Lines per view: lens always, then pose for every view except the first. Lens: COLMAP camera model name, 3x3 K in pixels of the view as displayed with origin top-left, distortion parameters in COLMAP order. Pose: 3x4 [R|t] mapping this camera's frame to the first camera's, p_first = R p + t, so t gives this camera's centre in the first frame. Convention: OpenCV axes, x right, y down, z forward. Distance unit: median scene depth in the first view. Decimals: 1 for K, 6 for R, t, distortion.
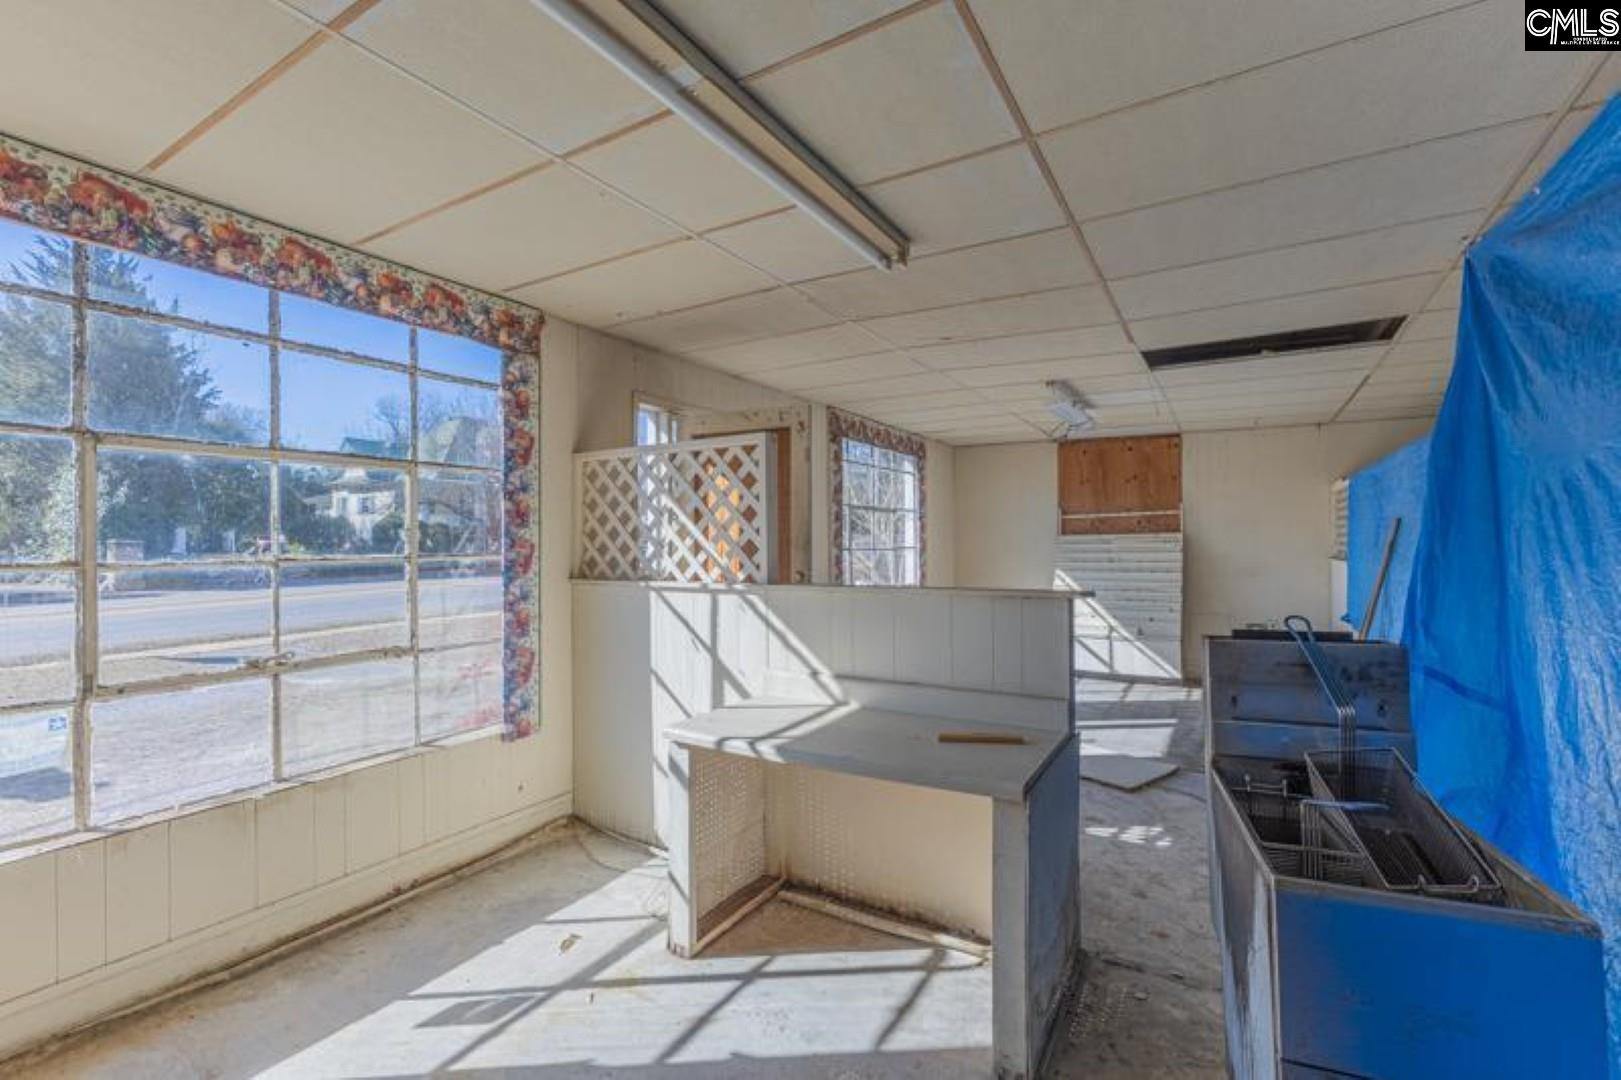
lens RADIAL K [[699.7, 0, 810.0], [0, 699.7, 537.6], [0, 0, 1]] dist [0.000105, 0.000556]
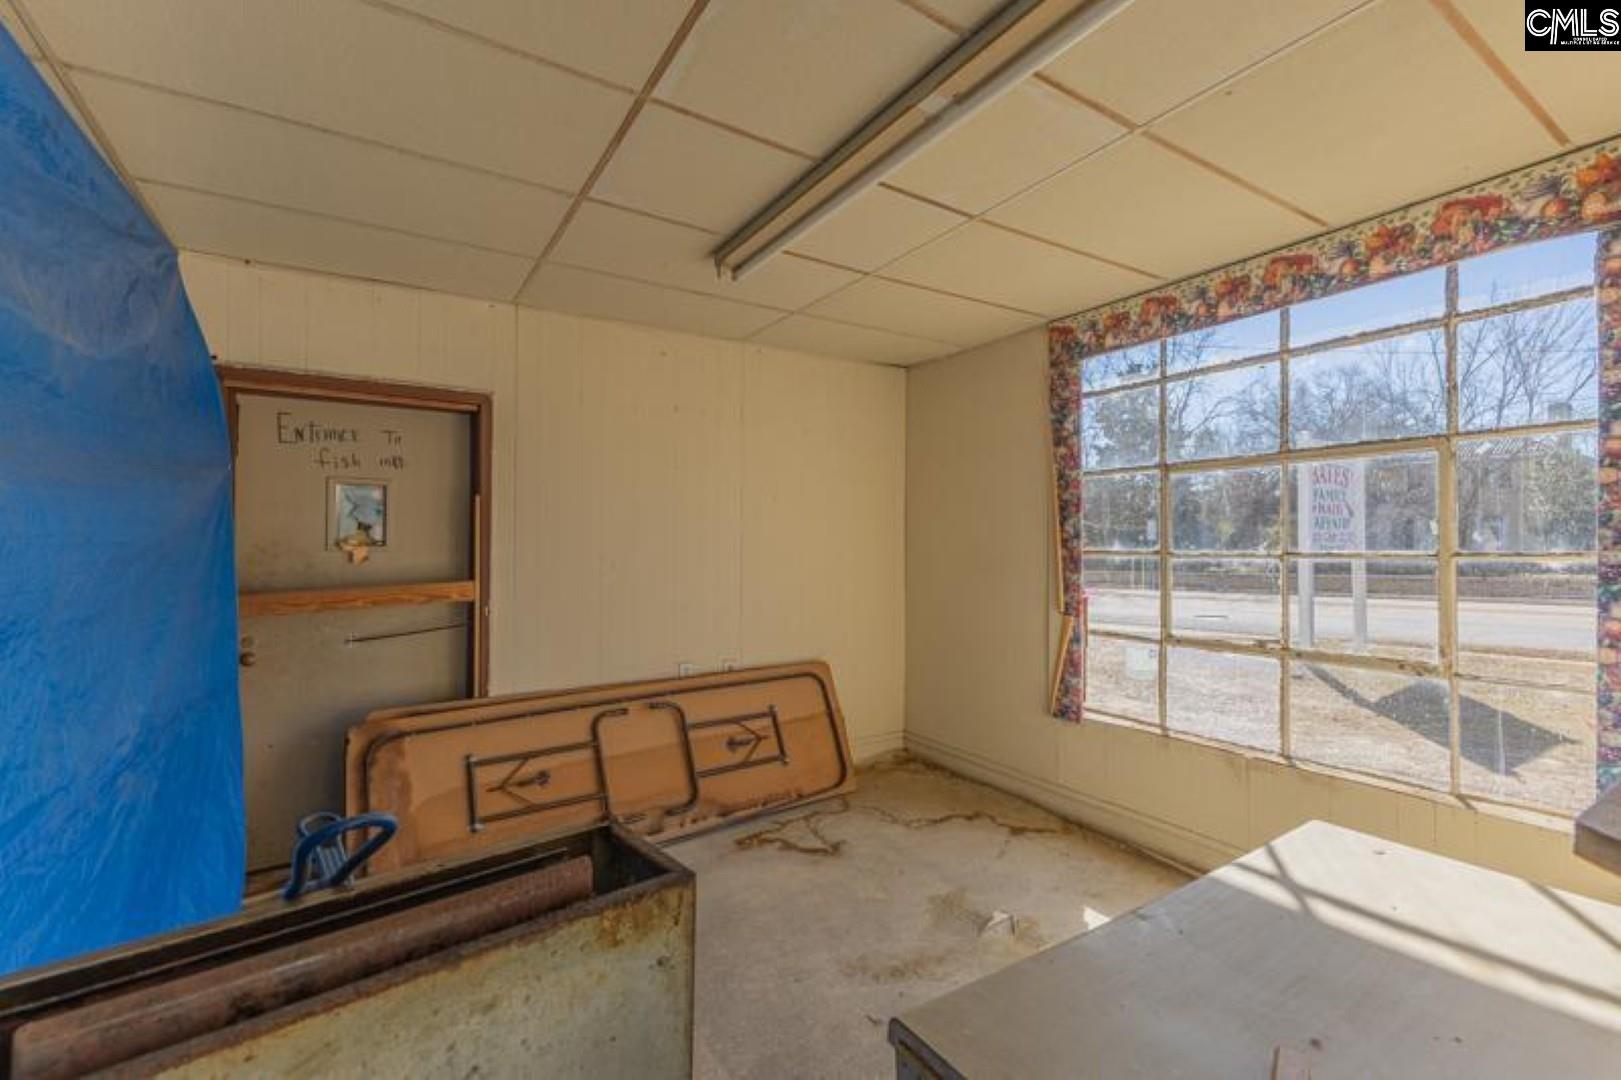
lens RADIAL K [[699.7, 0, 813.7], [0, 699.7, 541.0], [0, 0, 1]] dist [0.000105, 0.000556]
pose [[-0.448616, -0.002472, -0.893721, 0.492031], [0.005784, 0.999967, -0.005670, 0.012627], [0.893706, -0.007713, -0.448587, 0.750505]]
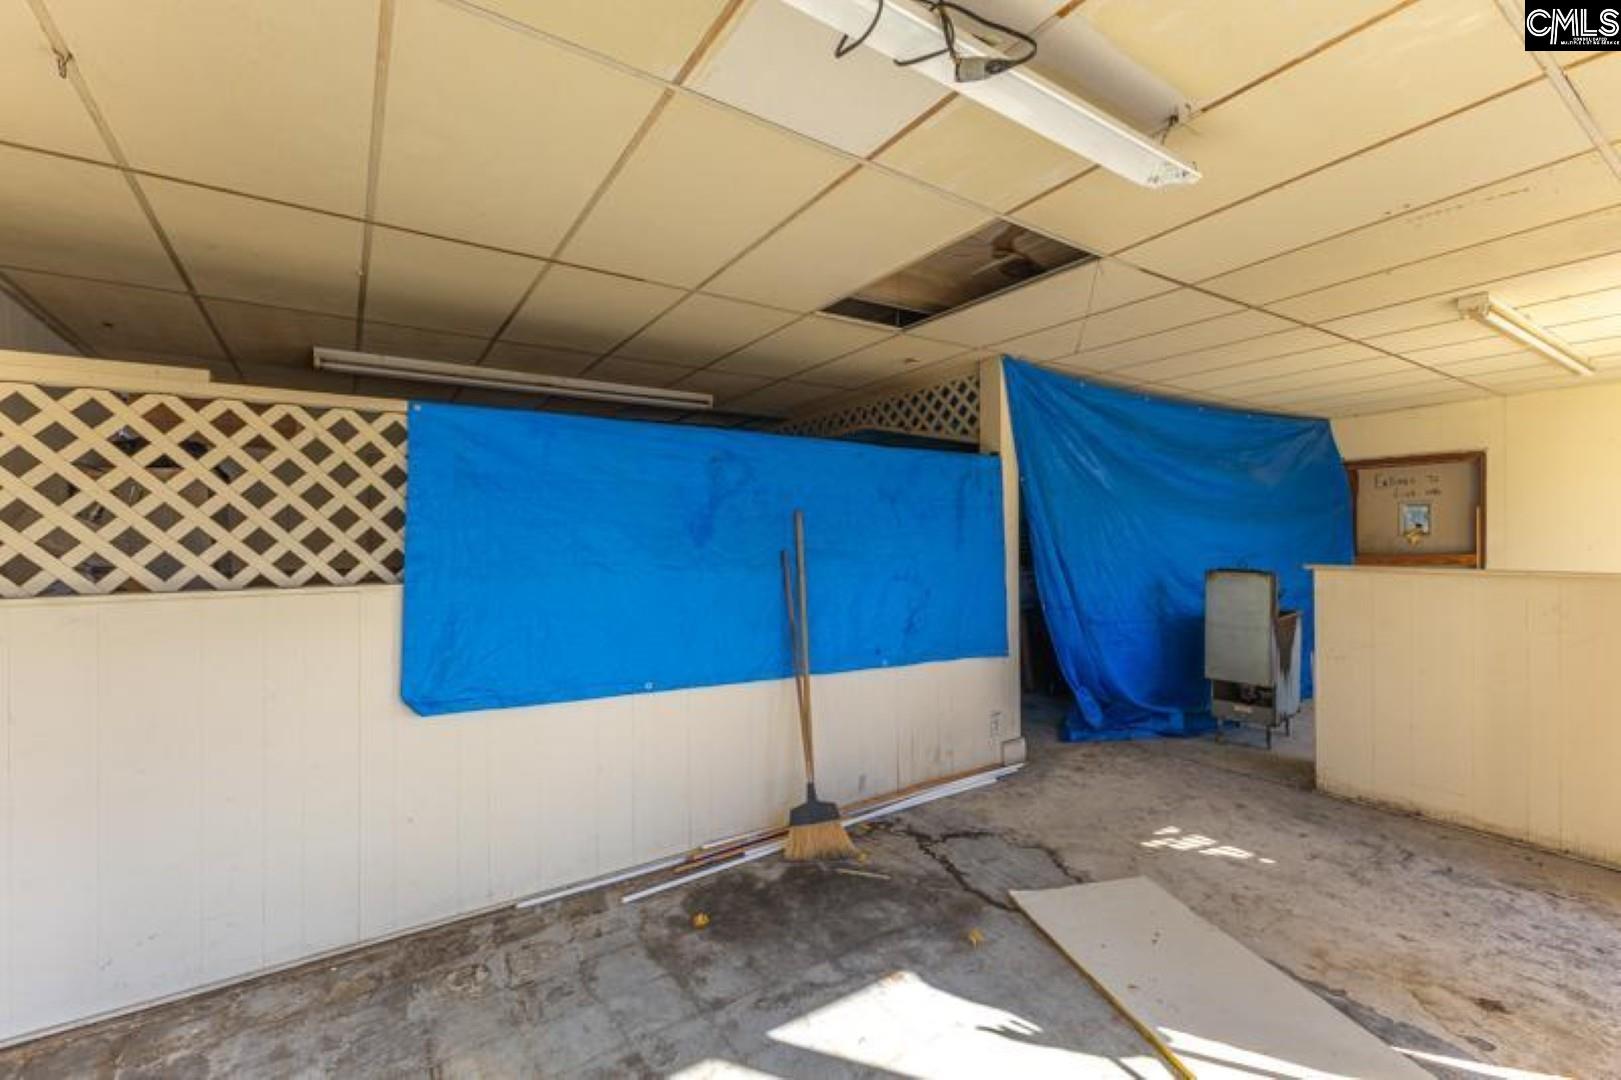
lens RADIAL K [[699.7, 0, 811.8], [0, 699.7, 540.0], [0, 0, 1]] dist [0.000105, 0.000556]
pose [[-0.901851, 0.010189, 0.431928, 0.595272], [0.007493, 0.999940, -0.007943, 0.028197], [-0.431983, -0.003928, -0.901873, 2.386859]]
